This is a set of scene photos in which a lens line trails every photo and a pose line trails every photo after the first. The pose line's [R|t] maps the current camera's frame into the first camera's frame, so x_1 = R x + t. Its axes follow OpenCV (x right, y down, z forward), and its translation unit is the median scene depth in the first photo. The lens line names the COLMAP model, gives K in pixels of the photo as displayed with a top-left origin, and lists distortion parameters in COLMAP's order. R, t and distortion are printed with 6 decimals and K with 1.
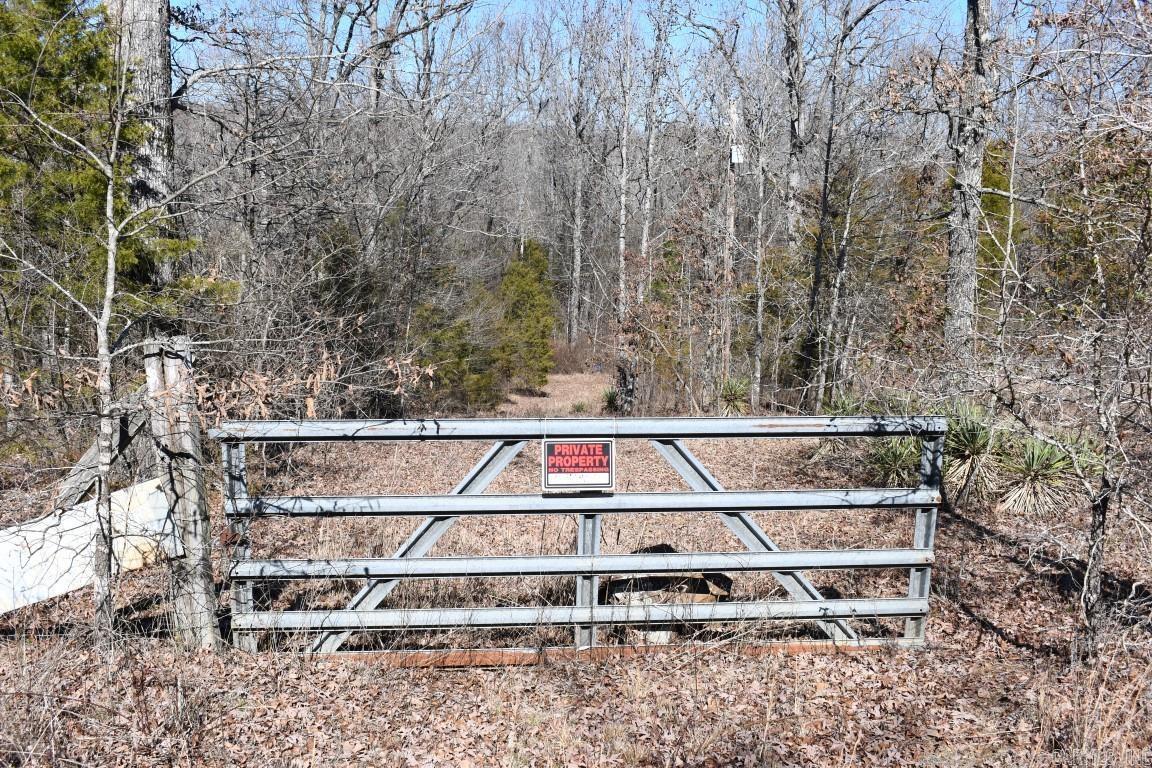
lens RADIAL K [[1262.0, 0, 576.0], [0, 1262.0, 384.0], [0, 0, 1]] dist [-0.099597, -0.002660]
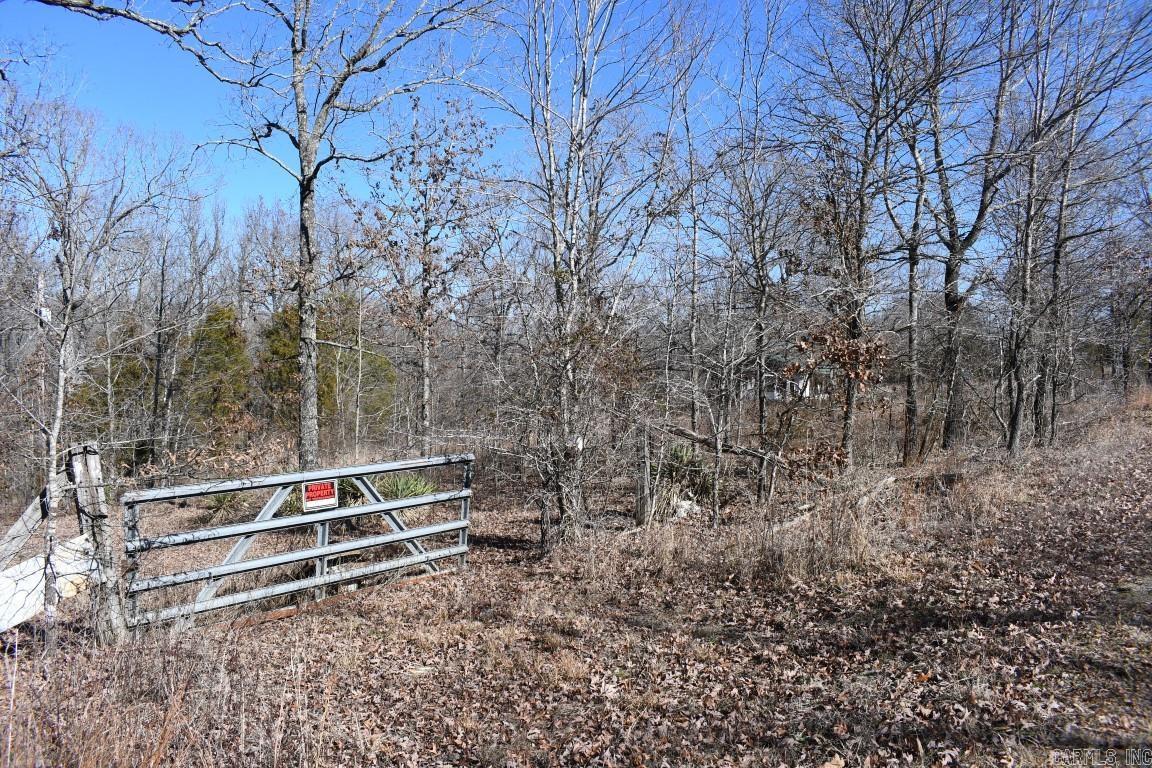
lens RADIAL K [[893.1, 0, 567.5], [0, 893.1, 371.8], [0, 0, 1]] dist [-0.099821, 0.018094]
pose [[0.720987, -0.026273, 0.692450, -0.613806], [0.106486, 0.991612, -0.073252, 0.018521], [-0.684717, 0.126550, 0.717738, -0.183320]]
